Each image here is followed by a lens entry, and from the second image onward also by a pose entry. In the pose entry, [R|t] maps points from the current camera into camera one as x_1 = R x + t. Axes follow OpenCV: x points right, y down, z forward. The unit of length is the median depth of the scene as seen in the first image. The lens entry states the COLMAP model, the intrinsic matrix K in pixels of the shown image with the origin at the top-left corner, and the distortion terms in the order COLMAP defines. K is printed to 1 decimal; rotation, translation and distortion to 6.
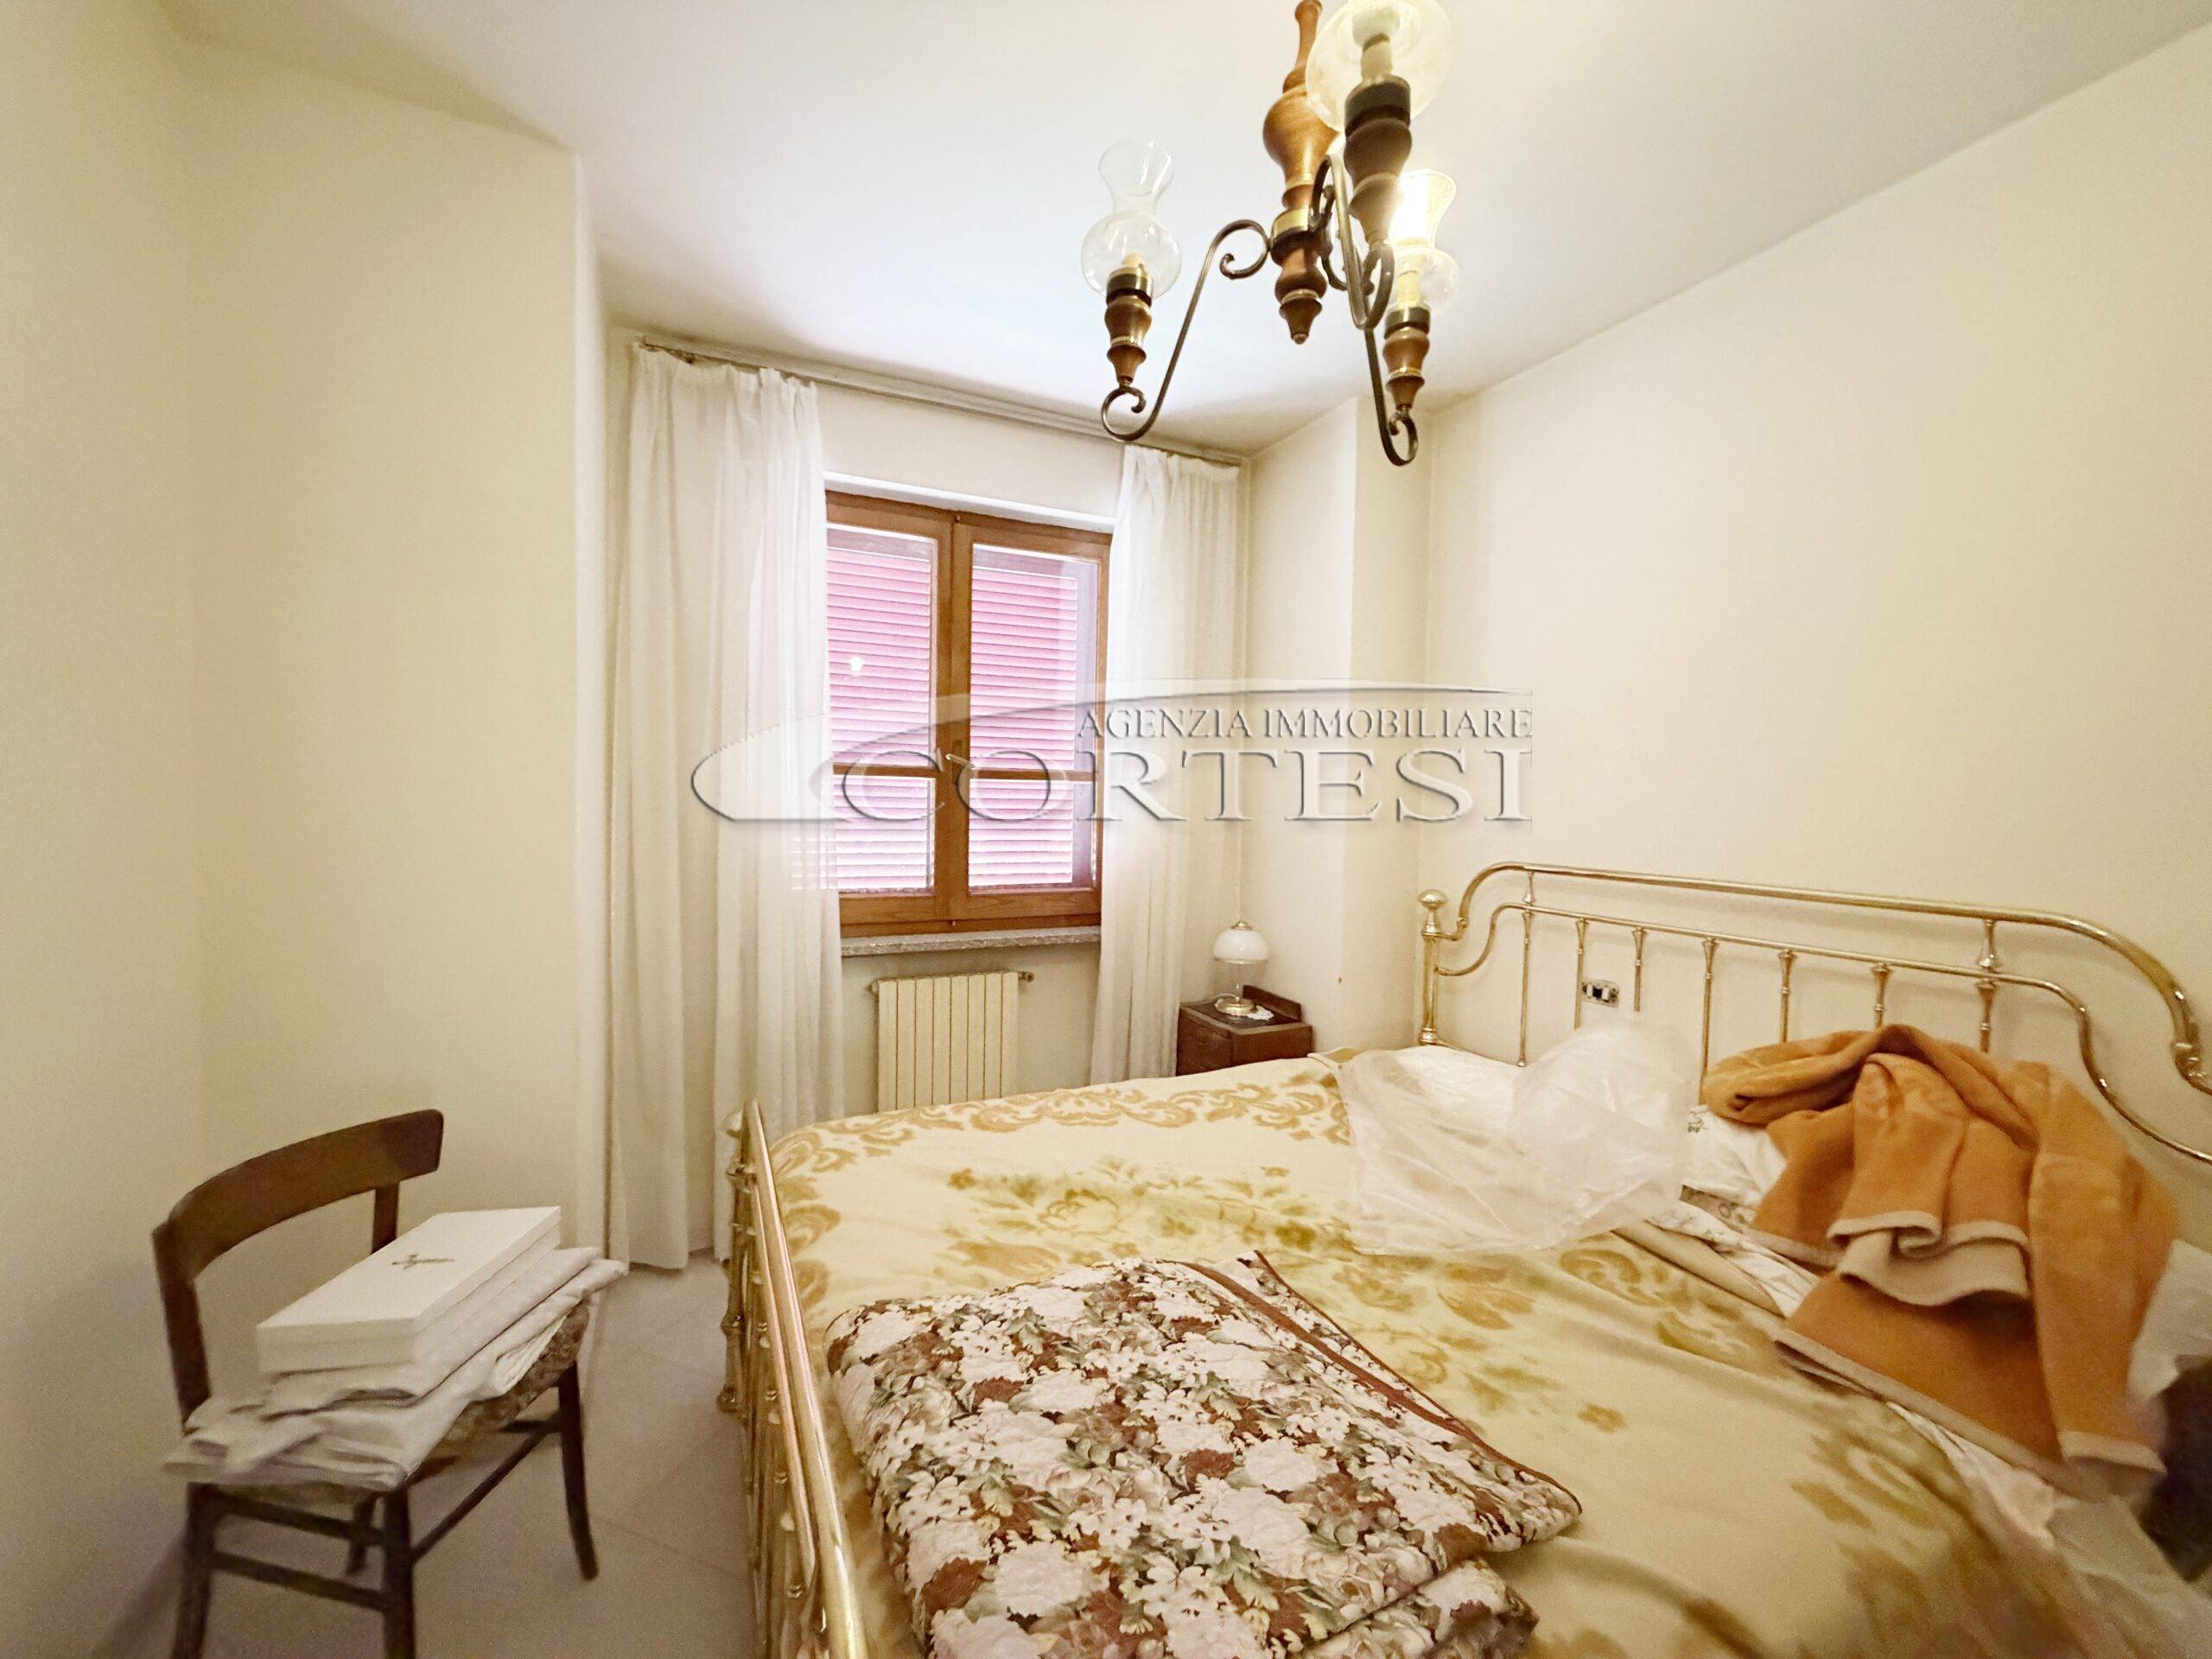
lens RADIAL K [[879.7, 0, 1100.7], [0, 879.7, 823.1], [0, 0, 1]] dist [-0.000969, 0.000359]
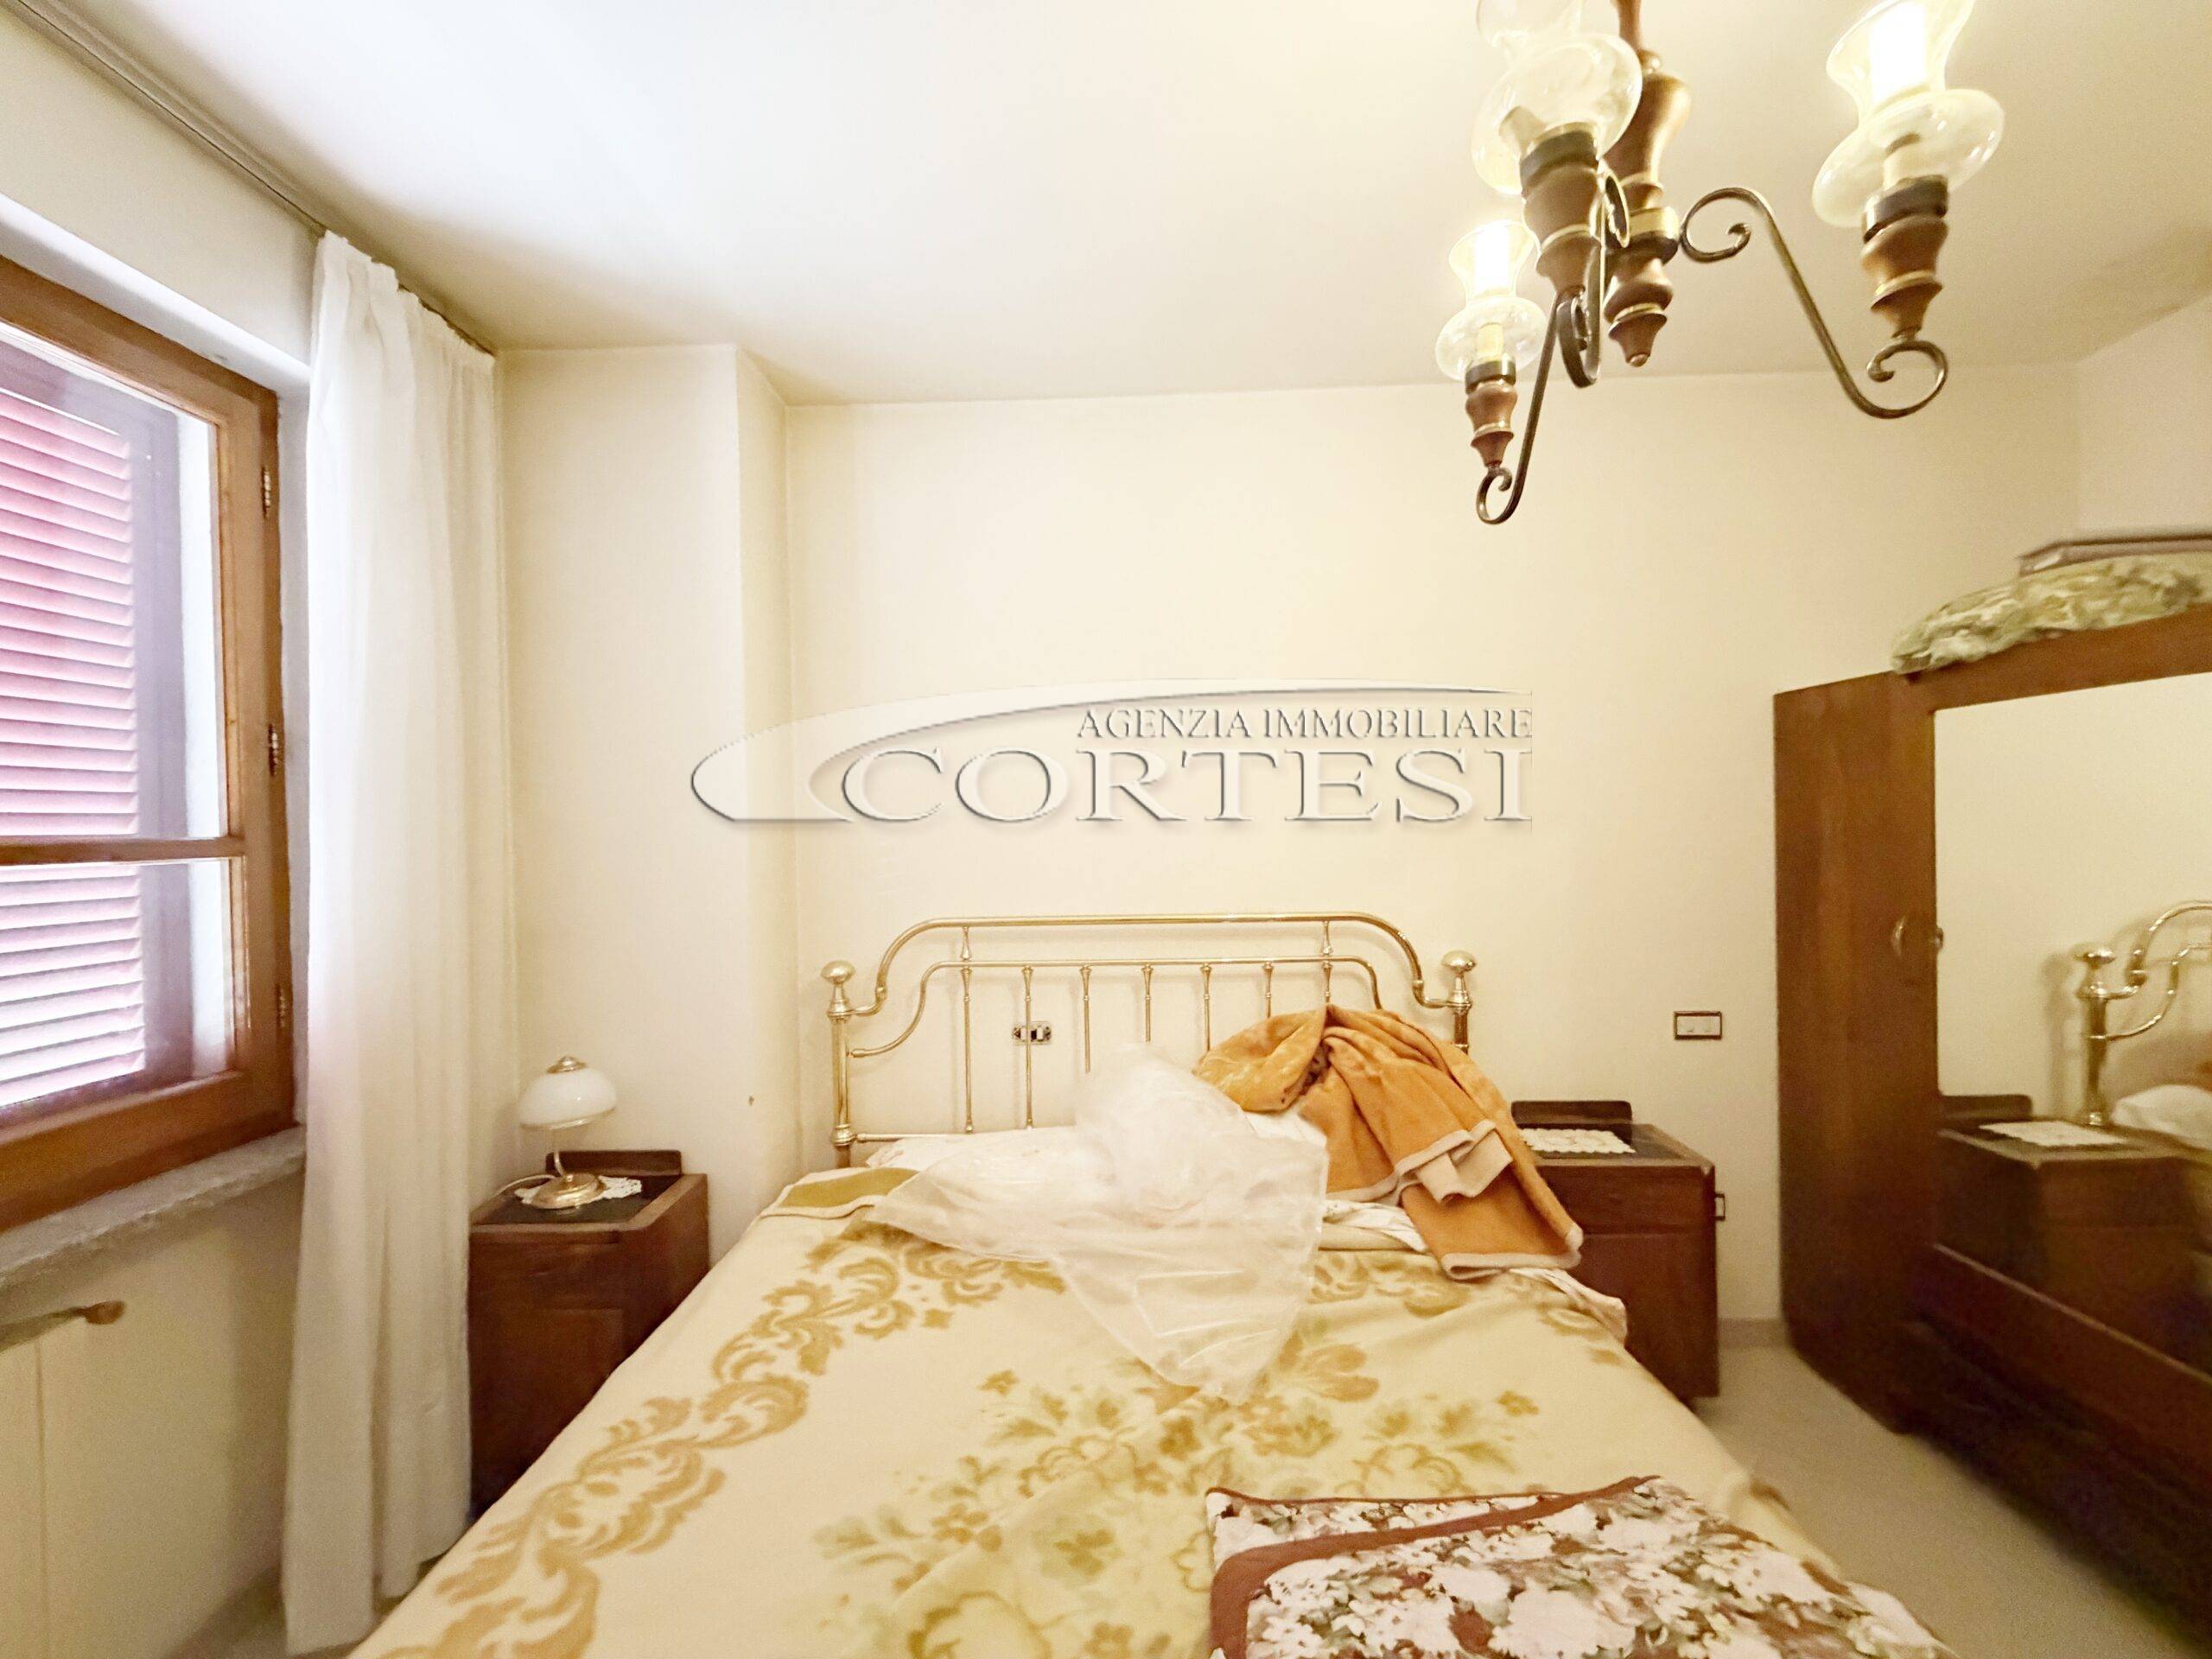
lens RADIAL K [[879.7, 0, 1105.9], [0, 879.7, 827.2], [0, 0, 1]] dist [-0.000969, 0.000359]
pose [[0.437944, -0.028803, 0.898541, -0.353376], [0.056308, 0.998403, 0.004560, -0.056368], [-0.897237, 0.048598, 0.438867, 0.498073]]
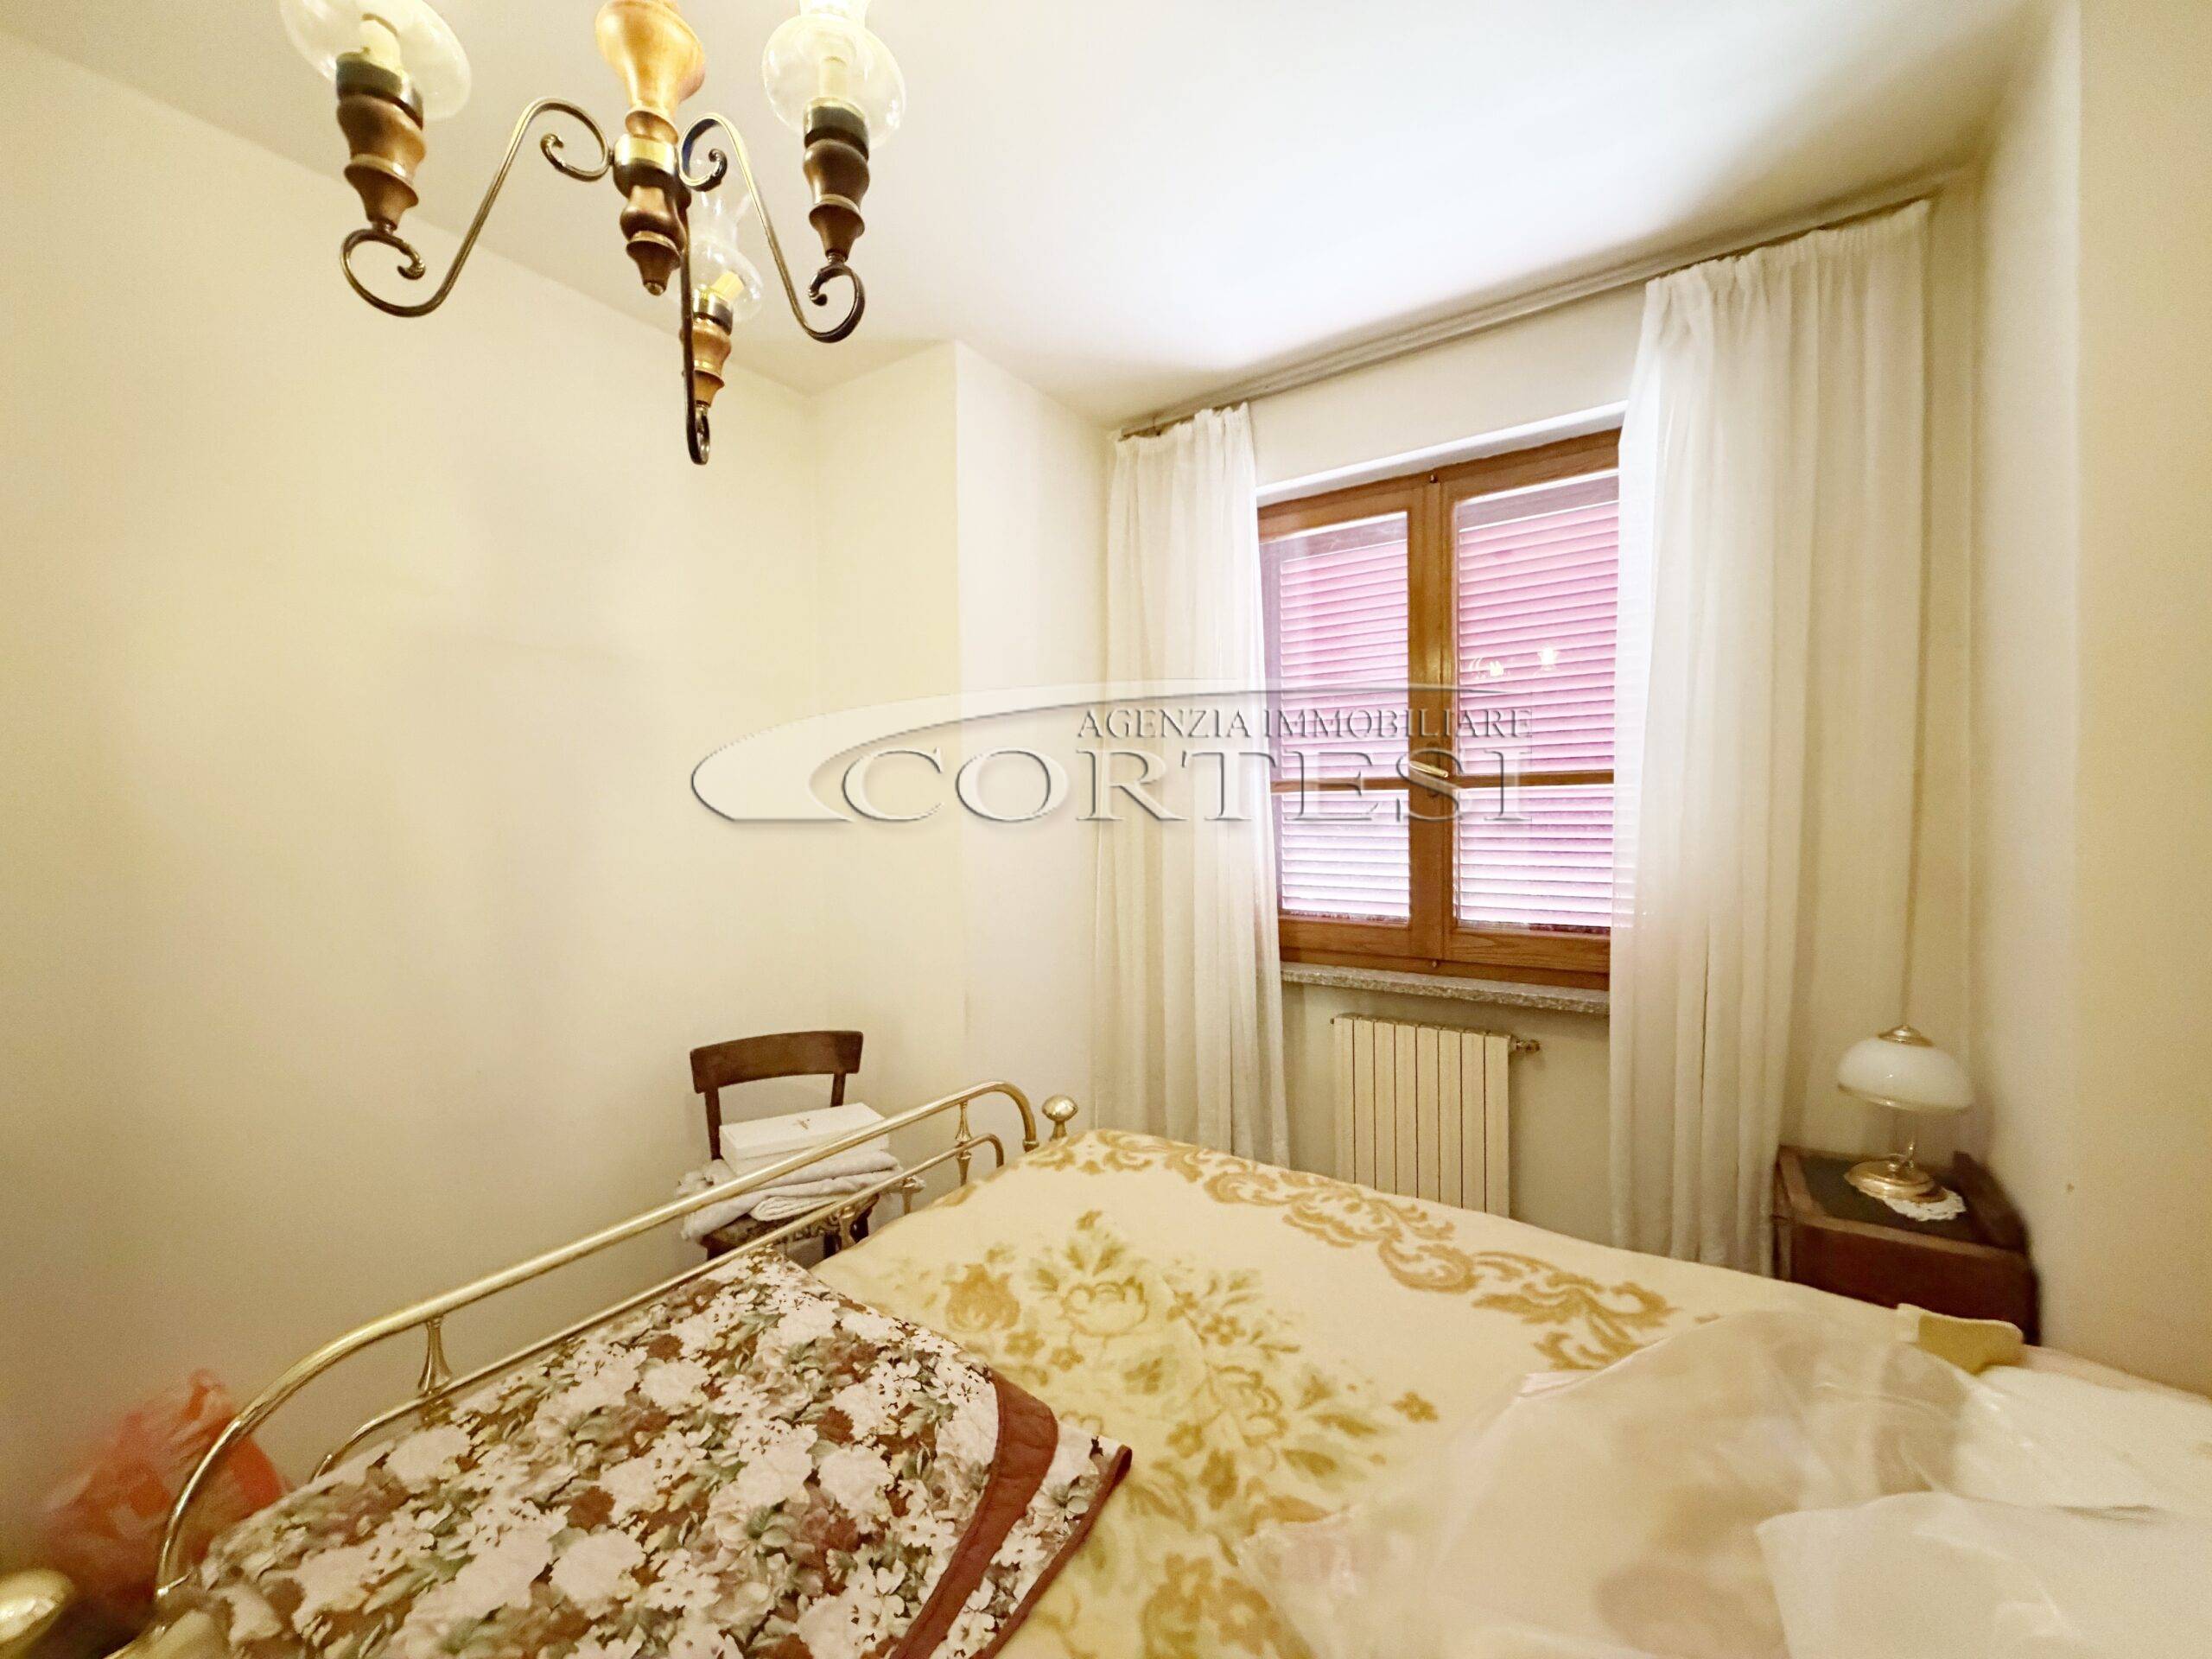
lens RADIAL K [[879.7, 0, 1104.7], [0, 879.7, 823.2], [0, 0, 1]] dist [-0.000969, 0.000359]
pose [[0.514107, -0.011748, -0.857646, 0.537937], [-0.003986, 0.999863, -0.016085, -0.005657], [0.857717, 0.011688, 0.513990, 0.420244]]
